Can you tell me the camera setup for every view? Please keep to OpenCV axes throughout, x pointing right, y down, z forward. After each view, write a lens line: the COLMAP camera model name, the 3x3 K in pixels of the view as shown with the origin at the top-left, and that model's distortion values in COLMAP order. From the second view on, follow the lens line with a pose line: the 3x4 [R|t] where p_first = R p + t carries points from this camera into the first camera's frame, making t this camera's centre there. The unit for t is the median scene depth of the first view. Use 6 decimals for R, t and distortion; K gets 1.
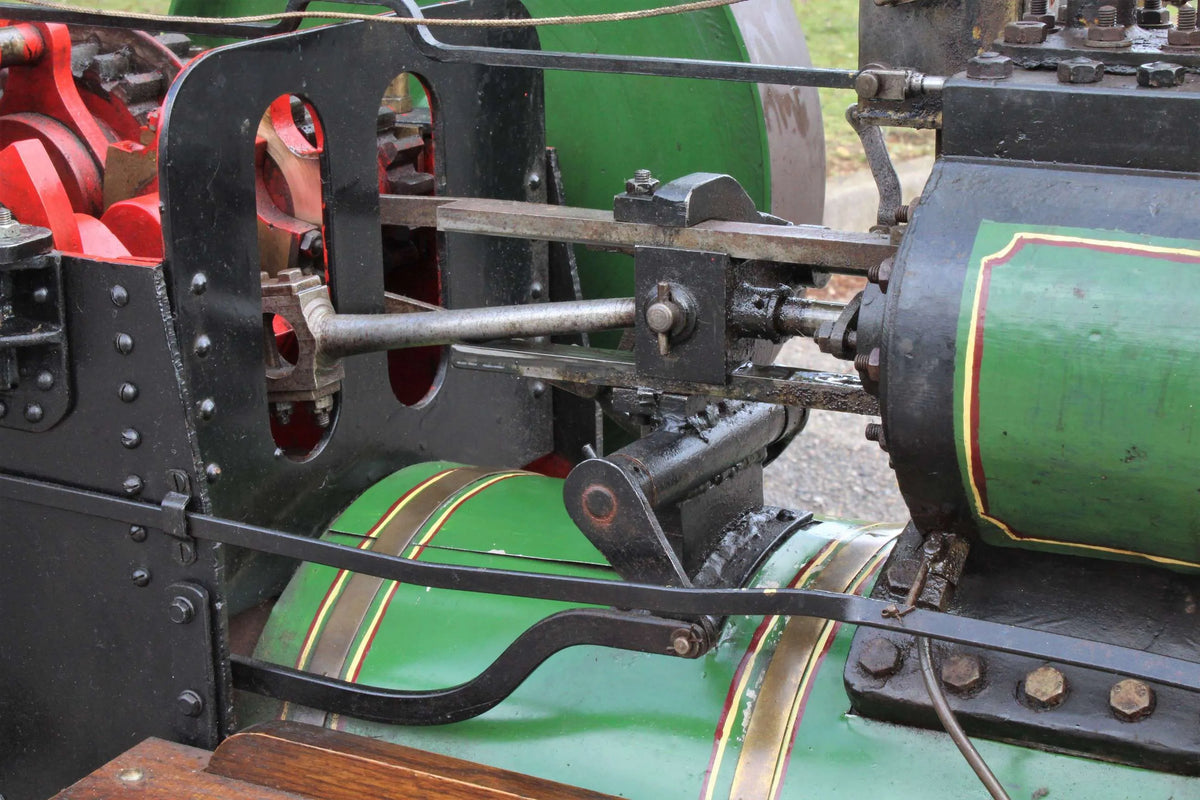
lens RADIAL K [[2400.0, 0, 581.0], [0, 2400.0, 404.0], [0, 0, 1]] dist [0.025163, 0.229519]
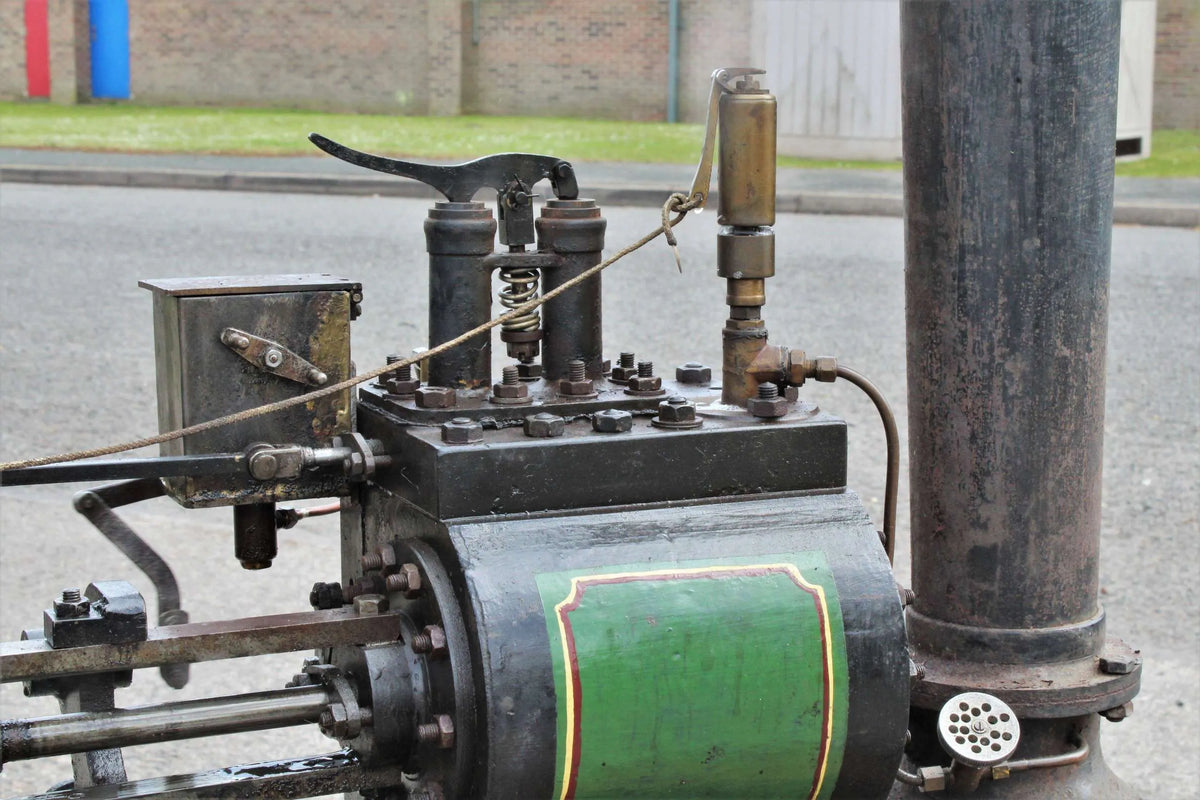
lens RADIAL K [[2400.0, 0, 581.0], [0, 2400.0, 404.0], [0, 0, 1]] dist [0.025163, 0.229519]
pose [[0.609679, -0.101740, 0.786092, -0.552729], [0.203336, 0.978617, -0.031046, -0.096058], [-0.766124, 0.178768, 0.617329, 0.271360]]
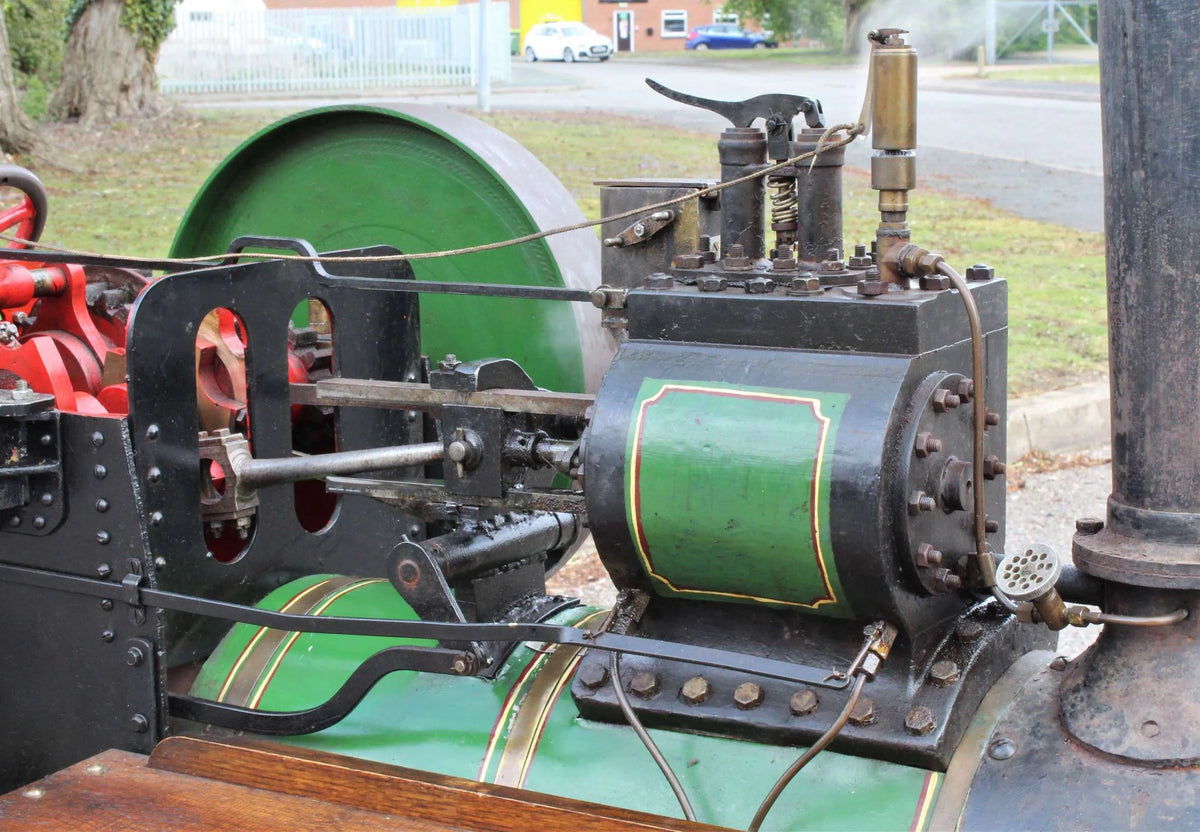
lens RADIAL K [[2291.9, 0, 600.0], [0, 2291.9, 416.0], [0, 0, 1]] dist [0.043120, -0.065540]
pose [[0.999821, 0.006522, -0.017770, 0.140785], [-0.008559, 0.993083, -0.117100, 0.103427], [0.016883, 0.117231, 0.992961, -0.394908]]
